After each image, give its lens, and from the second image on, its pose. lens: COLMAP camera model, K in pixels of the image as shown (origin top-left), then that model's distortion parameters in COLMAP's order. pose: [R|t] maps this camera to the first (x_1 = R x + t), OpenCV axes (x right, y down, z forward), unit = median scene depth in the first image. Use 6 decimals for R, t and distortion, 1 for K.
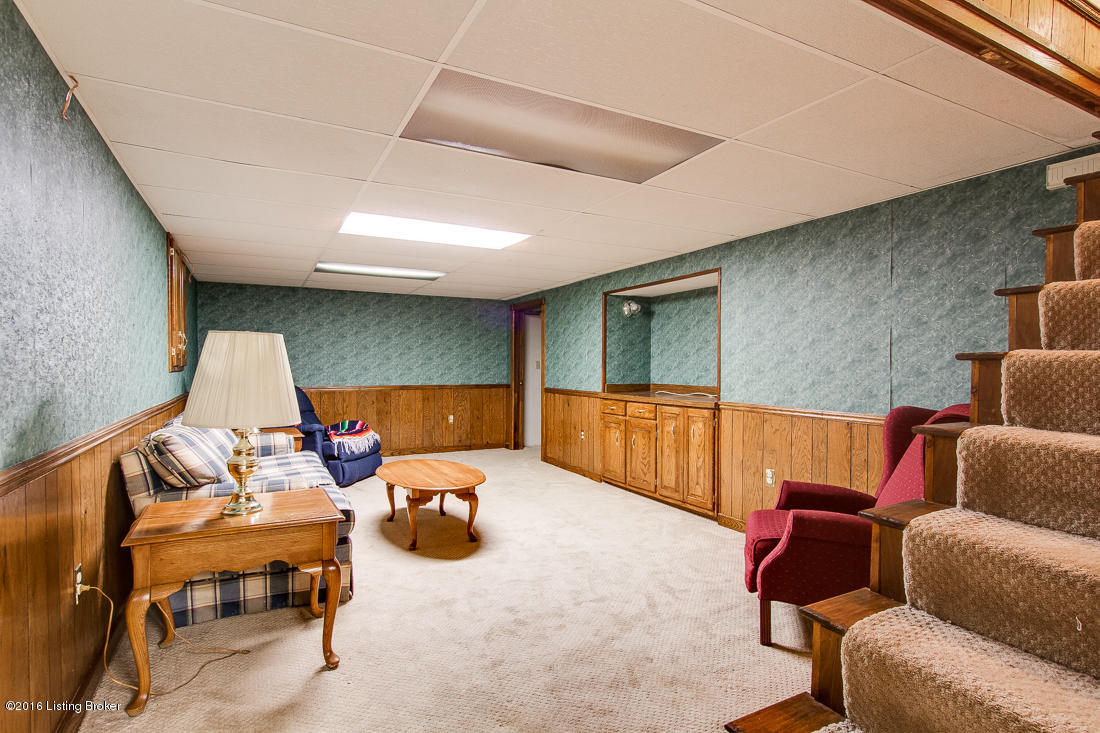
lens RADIAL K [[566.2, 0, 556.6], [0, 566.2, 368.1], [0, 0, 1]] dist [0.003412, 0.000569]
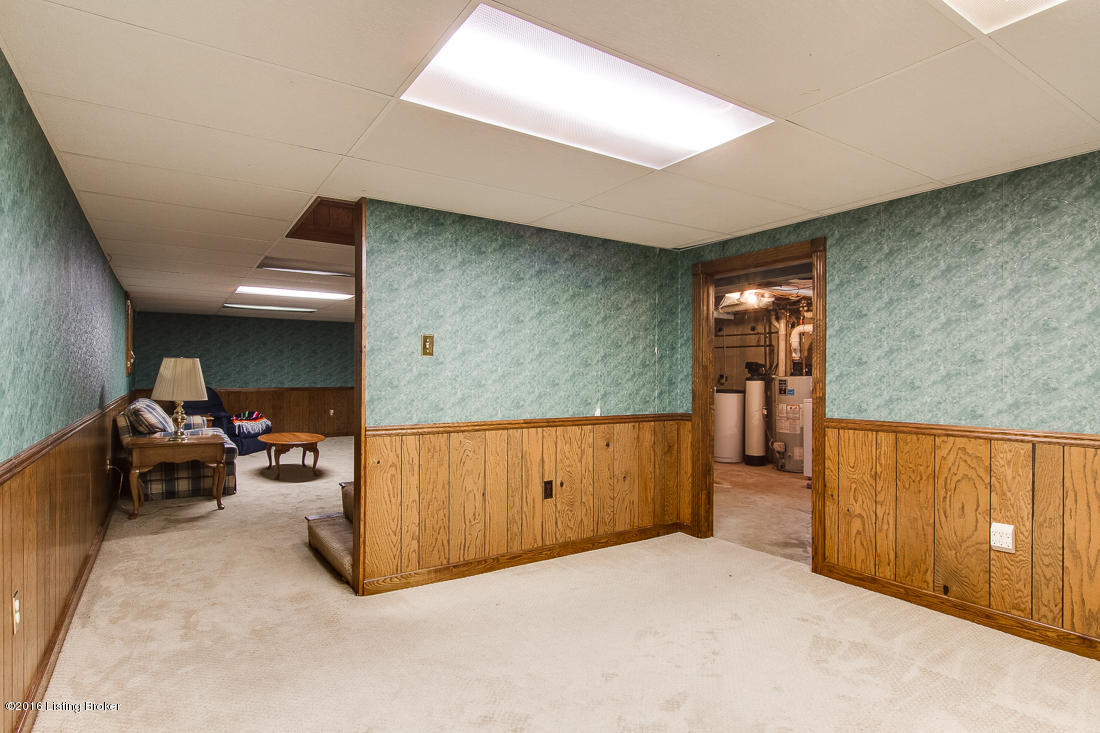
lens RADIAL K [[566.2, 0, 542.9], [0, 566.2, 369.4], [0, 0, 1]] dist [0.003412, 0.000569]
pose [[0.995747, 0.003574, 0.092060, 0.374867], [-0.002628, 0.999942, -0.010402, -0.000481], [-0.092092, 0.010116, 0.995699, -0.764439]]
